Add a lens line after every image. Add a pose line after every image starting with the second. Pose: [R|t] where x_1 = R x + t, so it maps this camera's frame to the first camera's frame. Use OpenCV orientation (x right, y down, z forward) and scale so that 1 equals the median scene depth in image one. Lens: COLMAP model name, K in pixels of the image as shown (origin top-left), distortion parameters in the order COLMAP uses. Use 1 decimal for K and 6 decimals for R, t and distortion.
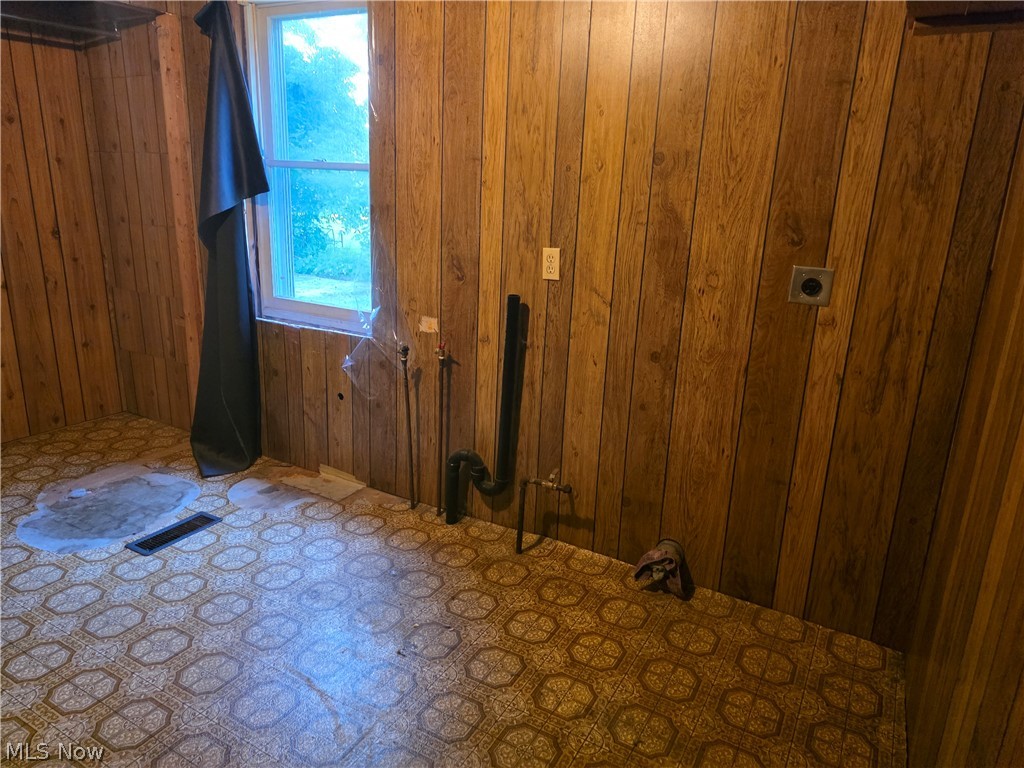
lens RADIAL K [[691.3, 0, 515.2], [0, 691.3, 373.2], [0, 0, 1]] dist [0.039610, -0.031795]
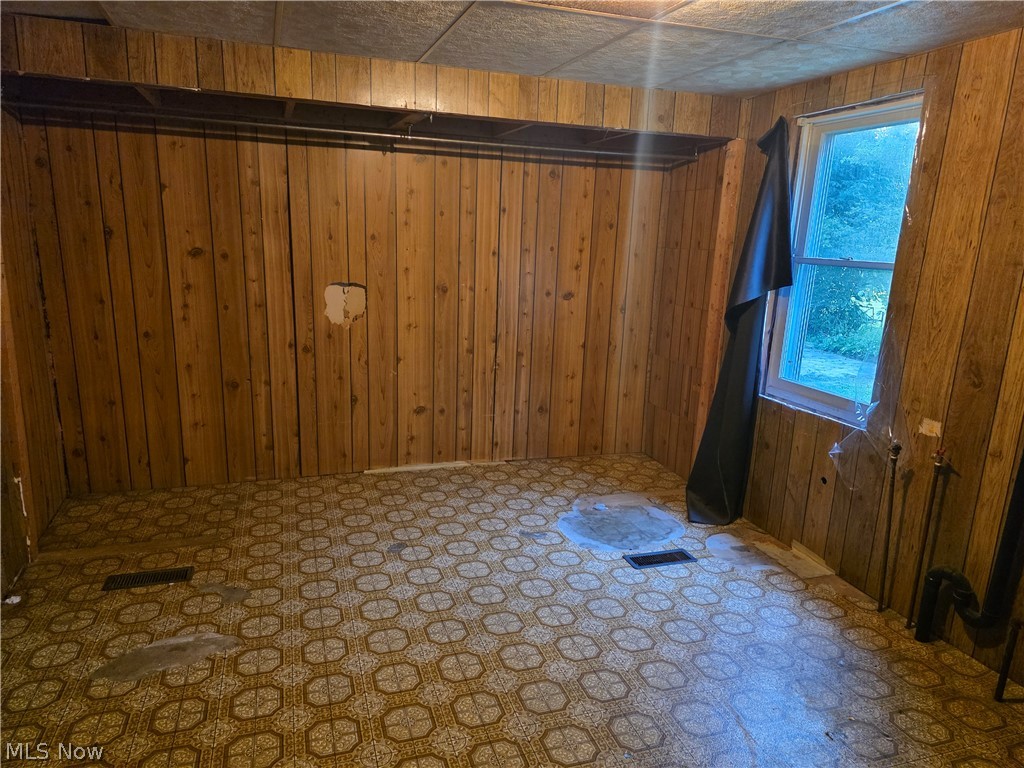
lens RADIAL K [[691.3, 0, 510.7], [0, 691.3, 385.5], [0, 0, 1]] dist [0.039610, -0.031795]
pose [[0.743327, 0.139568, -0.654207, 0.067106], [-0.194085, 0.980920, -0.011256, -0.003588], [0.640154, 0.135338, 0.756232, -0.118045]]
